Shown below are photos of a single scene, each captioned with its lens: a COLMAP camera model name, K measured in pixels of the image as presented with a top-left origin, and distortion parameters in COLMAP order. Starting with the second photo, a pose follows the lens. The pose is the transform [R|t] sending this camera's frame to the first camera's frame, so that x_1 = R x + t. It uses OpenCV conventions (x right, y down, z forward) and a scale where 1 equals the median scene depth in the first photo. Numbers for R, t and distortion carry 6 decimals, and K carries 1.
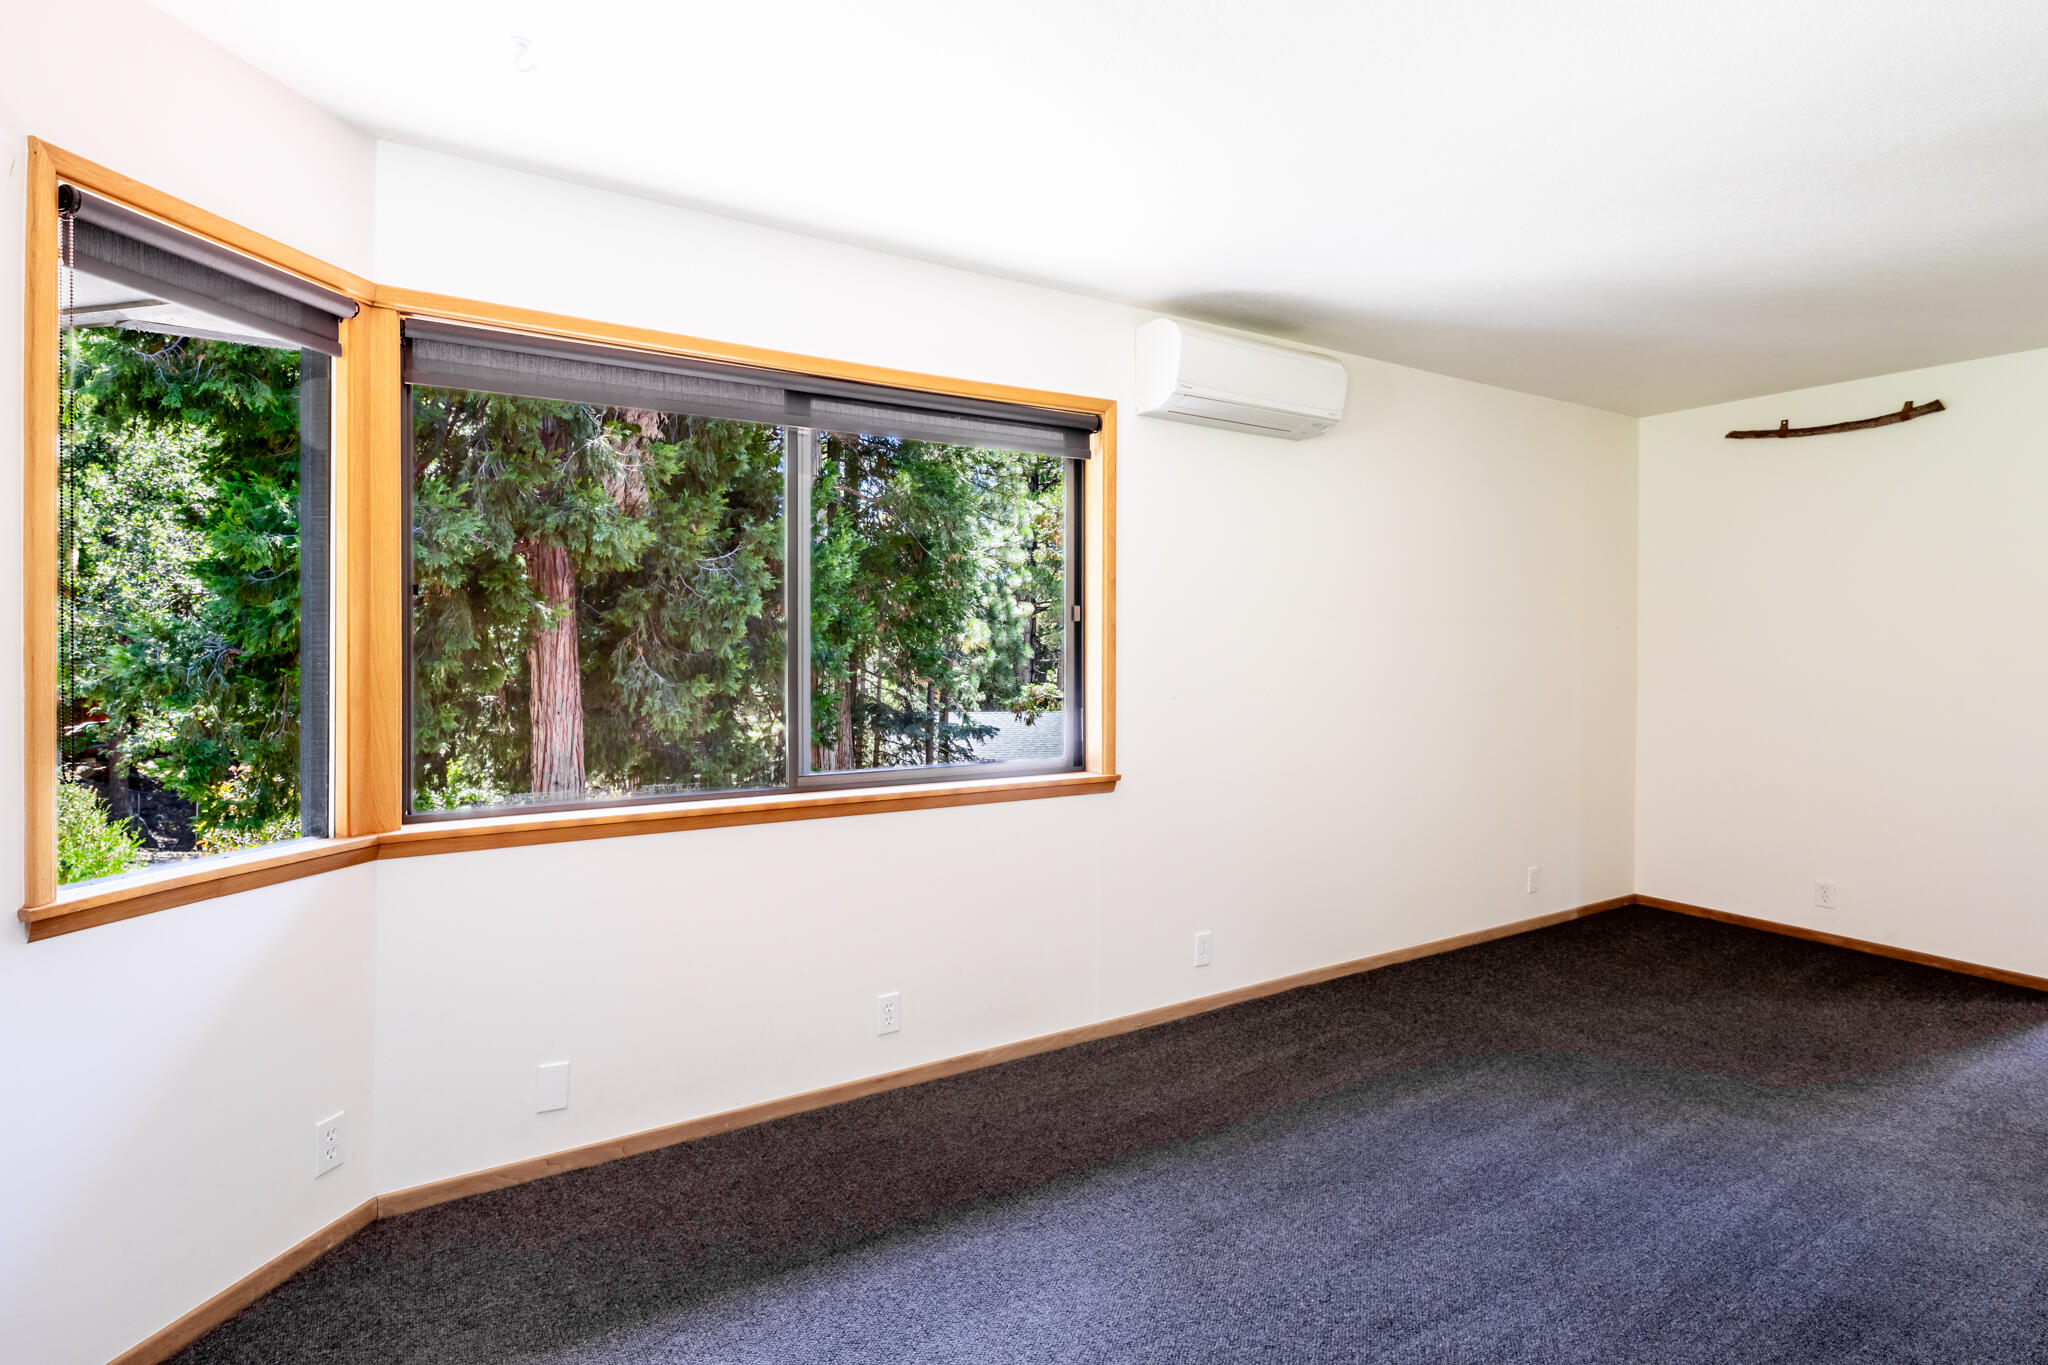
lens RADIAL K [[1075.2, 0, 1000.2], [0, 1075.2, 664.2], [0, 0, 1]] dist [0.003428, -0.003623]
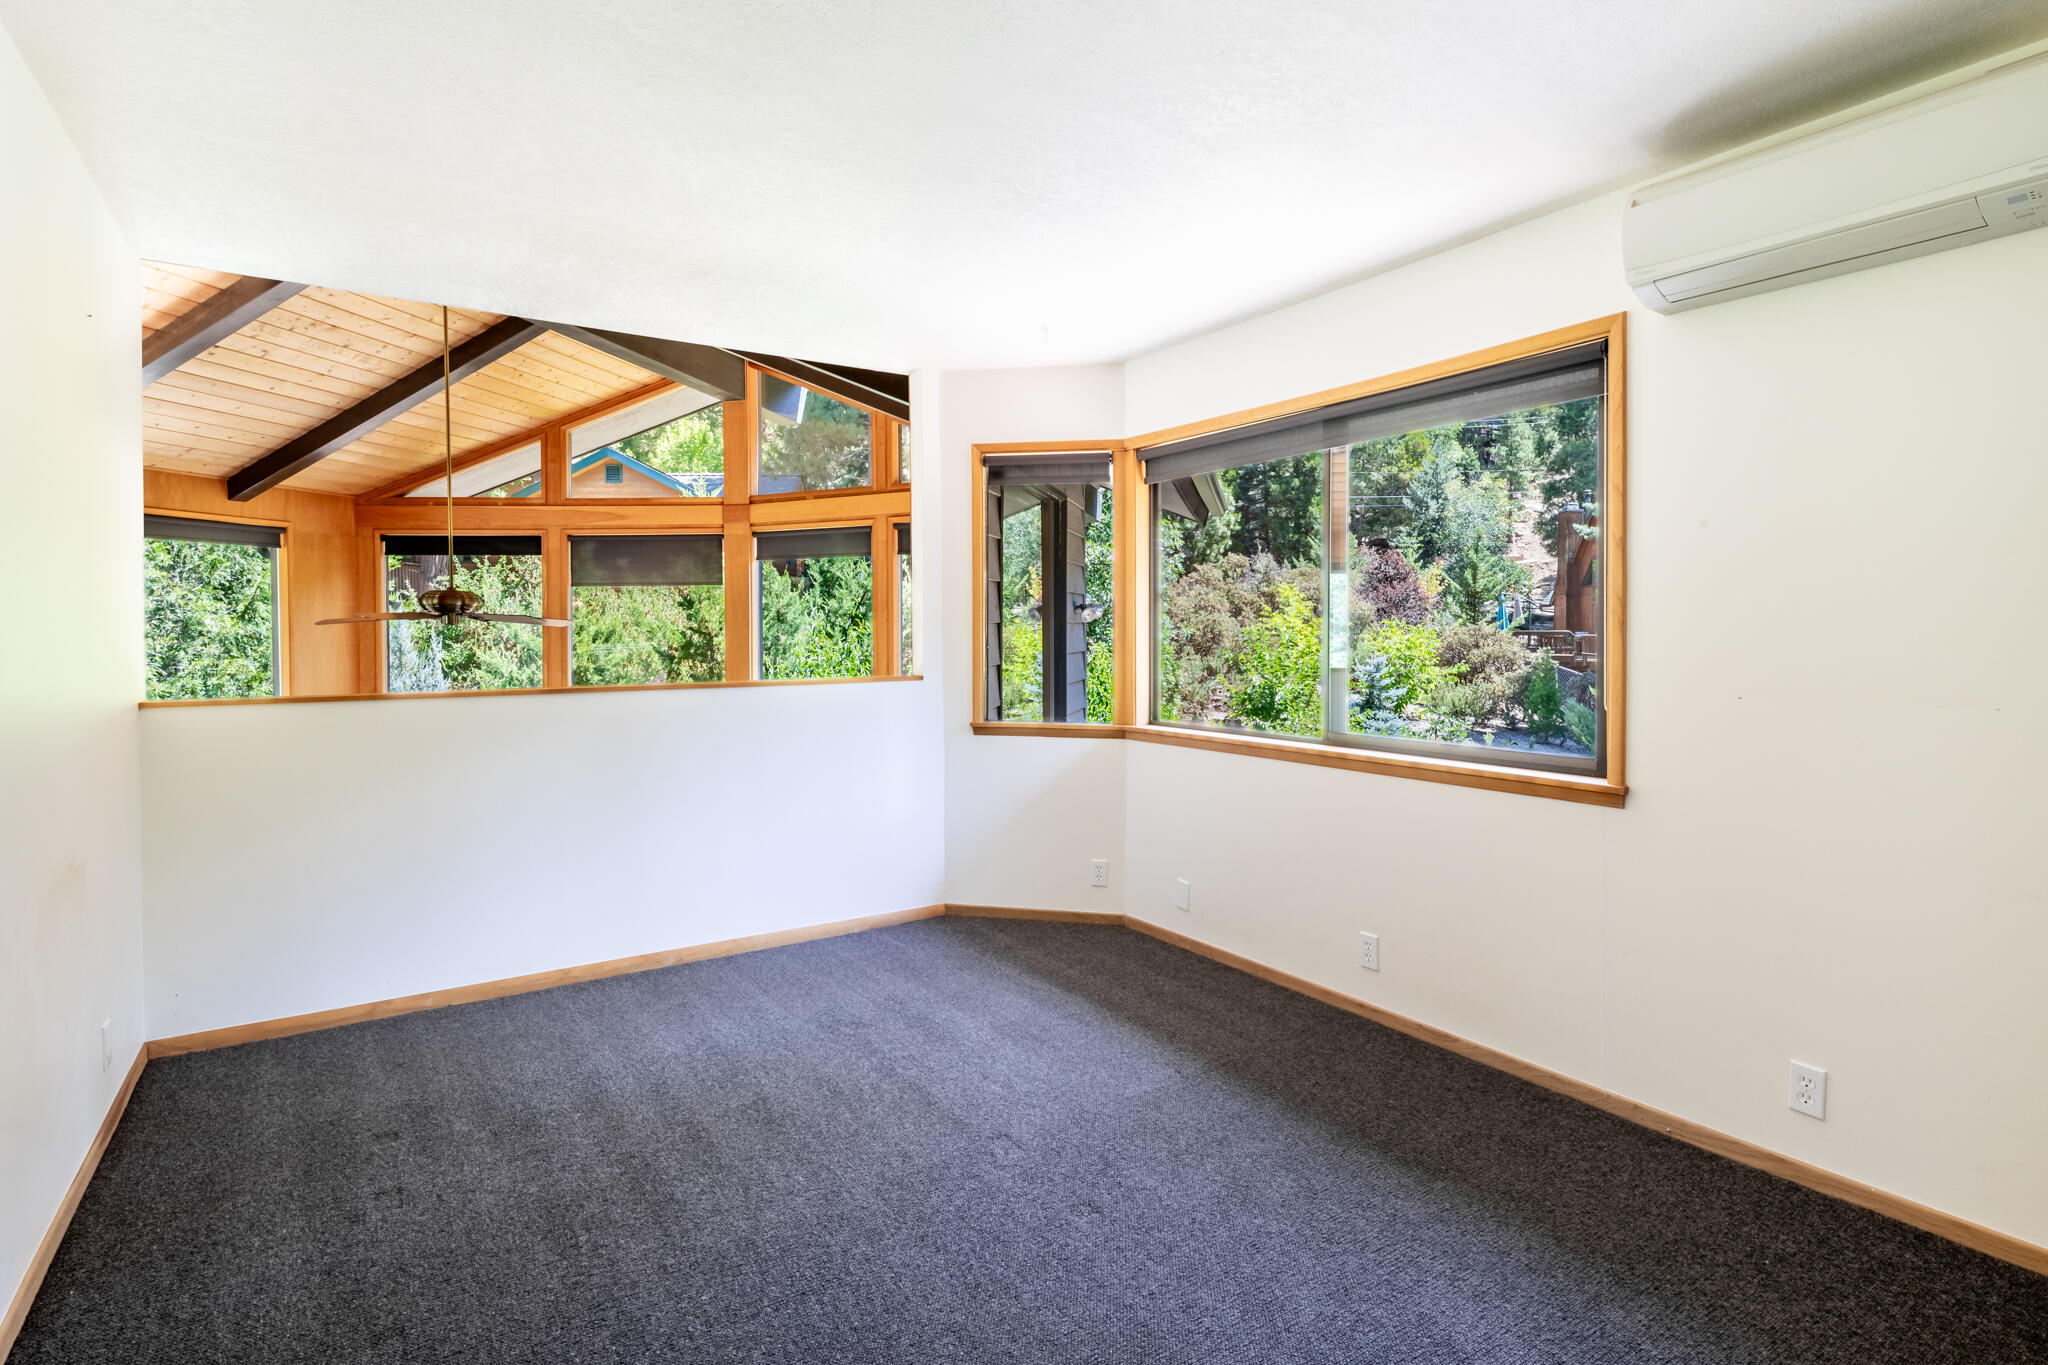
lens RADIAL K [[1075.2, 0, 1000.2], [0, 1075.2, 664.2], [0, 0, 1]] dist [0.003428, -0.003623]
pose [[-0.036045, 0.025880, -0.999015, 1.039575], [-0.019593, 0.999454, 0.026598, 0.001286], [0.999158, 0.020533, -0.035519, 0.652735]]
